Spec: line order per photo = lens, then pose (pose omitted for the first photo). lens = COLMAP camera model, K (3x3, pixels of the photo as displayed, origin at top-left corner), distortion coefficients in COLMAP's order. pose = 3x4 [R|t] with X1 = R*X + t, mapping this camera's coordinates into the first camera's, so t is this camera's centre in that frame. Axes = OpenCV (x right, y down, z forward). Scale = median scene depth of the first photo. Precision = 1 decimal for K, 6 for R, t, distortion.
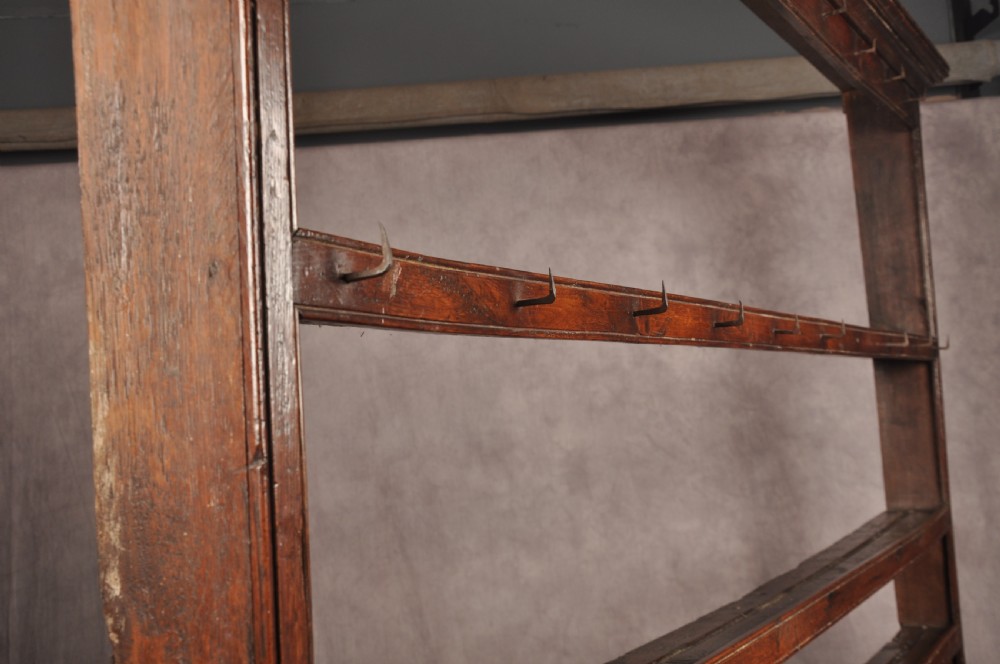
lens RADIAL K [[1051.3, 0, 487.6], [0, 1051.3, 357.5], [0, 0, 1]] dist [0.035238, 0.000000]
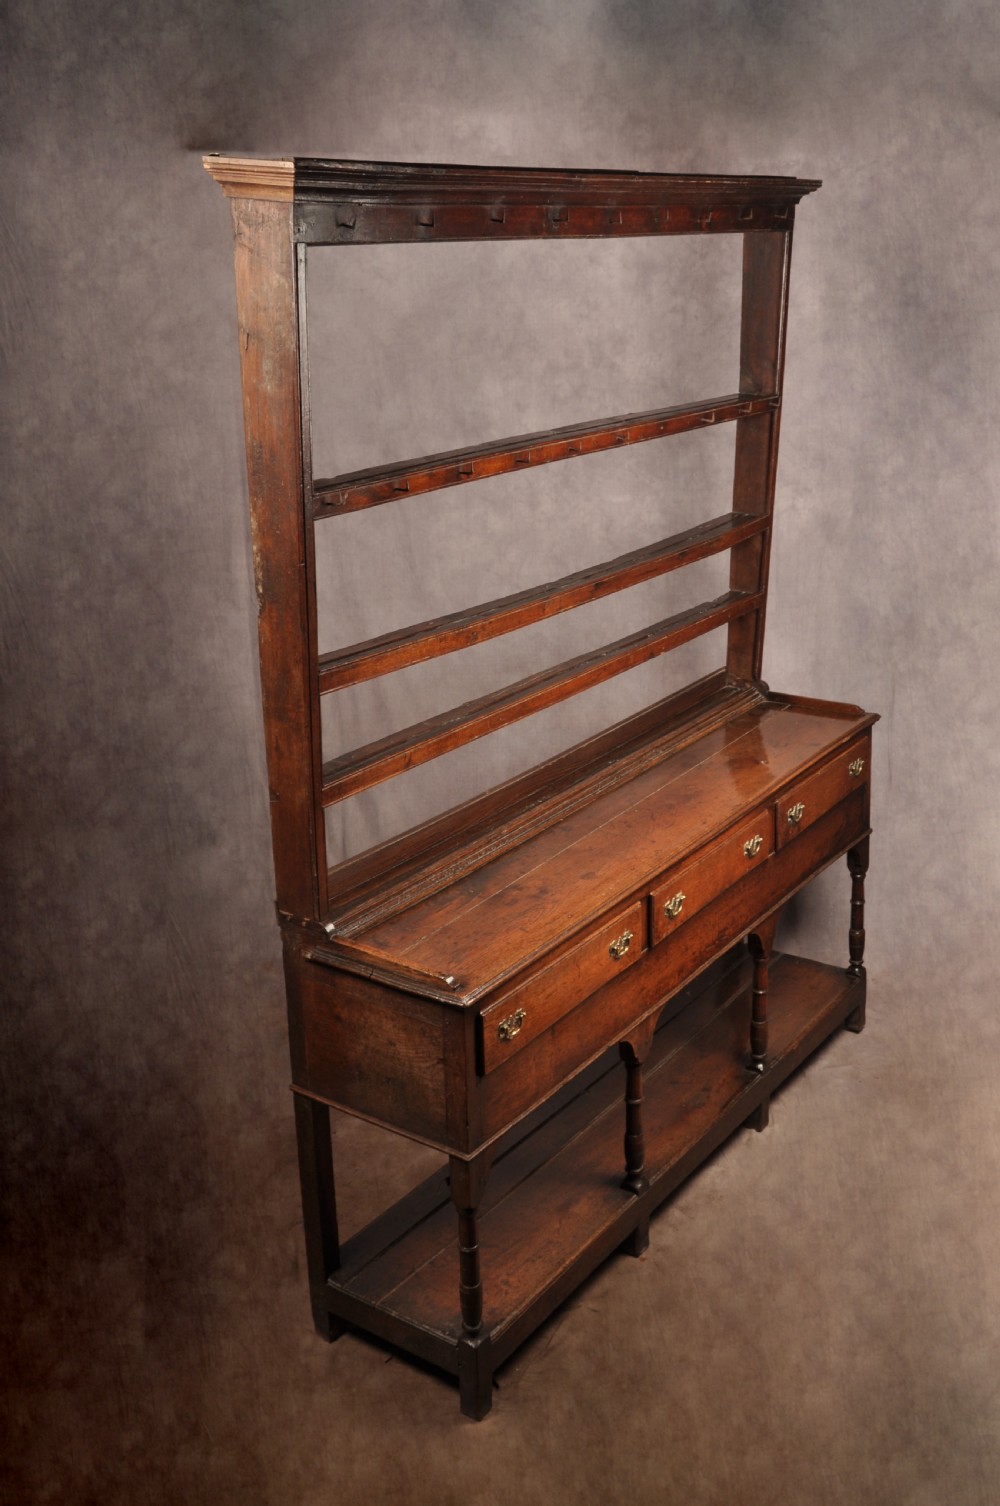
lens RADIAL K [[1622.7, 0, 528.8], [0, 1622.7, 716.5], [0, 0, 1]] dist [0.055130, 0.000000]
pose [[0.995926, 0.082062, -0.037381, 0.172797], [-0.061556, 0.921615, 0.383192, -0.342673], [0.065897, -0.379330, 0.922912, -0.918705]]
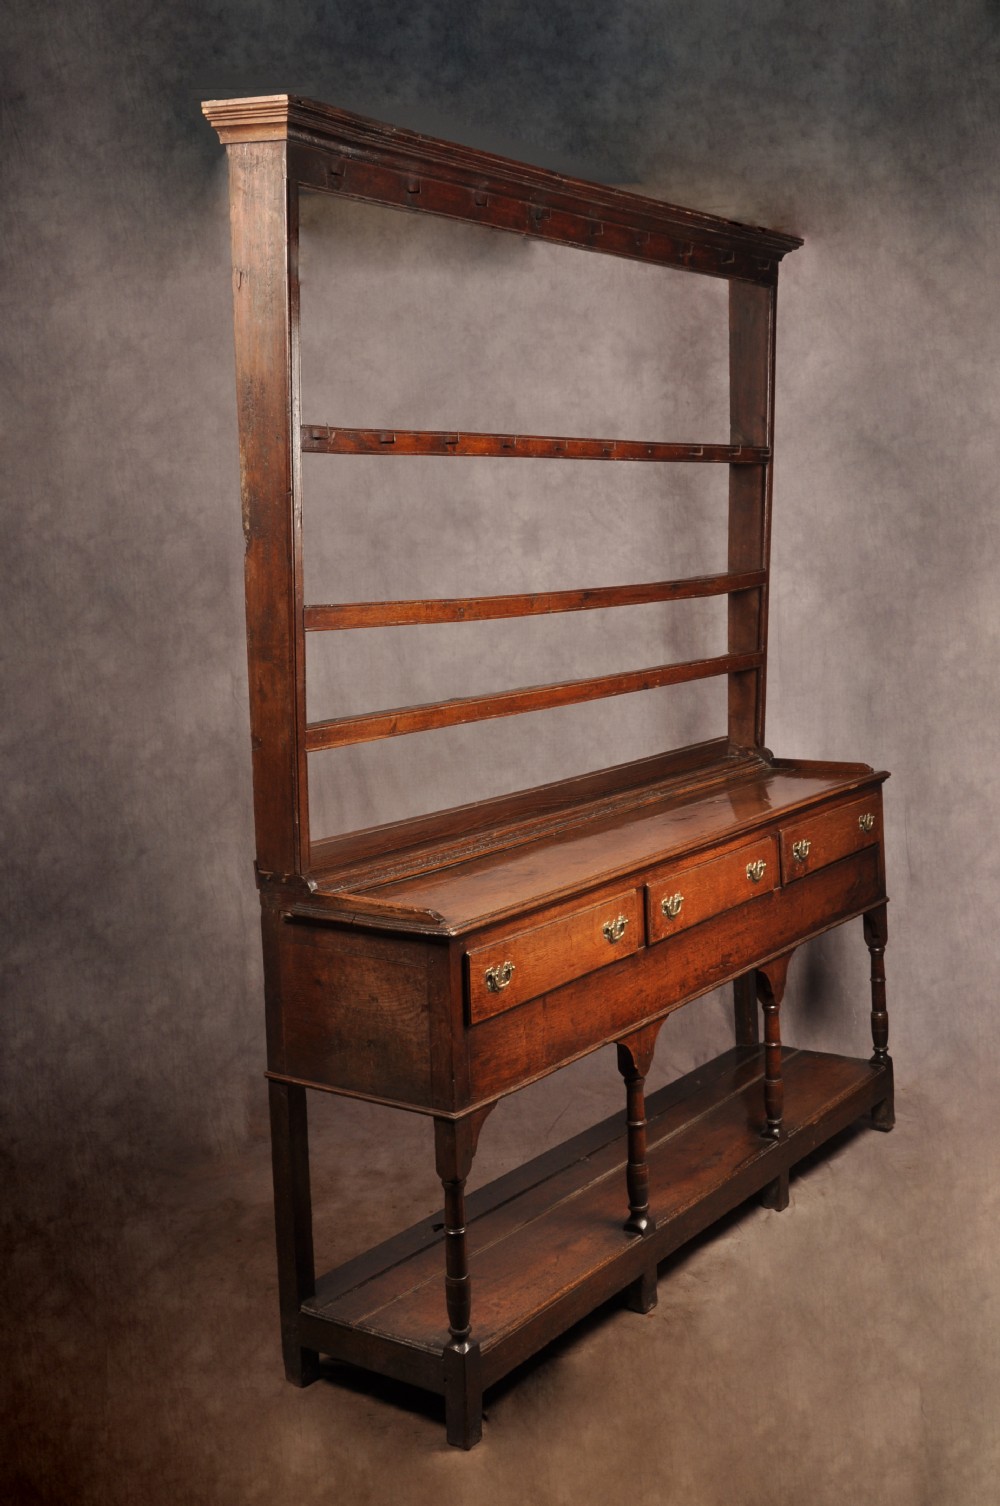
lens RADIAL K [[1839.2, 0, 531.8], [0, 1839.2, 723.8], [0, 0, 1]] dist [0.119731, 0.000000]
pose [[0.996495, 0.061962, -0.056196, 0.221321], [-0.050956, 0.982412, 0.179640, -0.065063], [0.066338, -0.176147, 0.982126, -1.155922]]
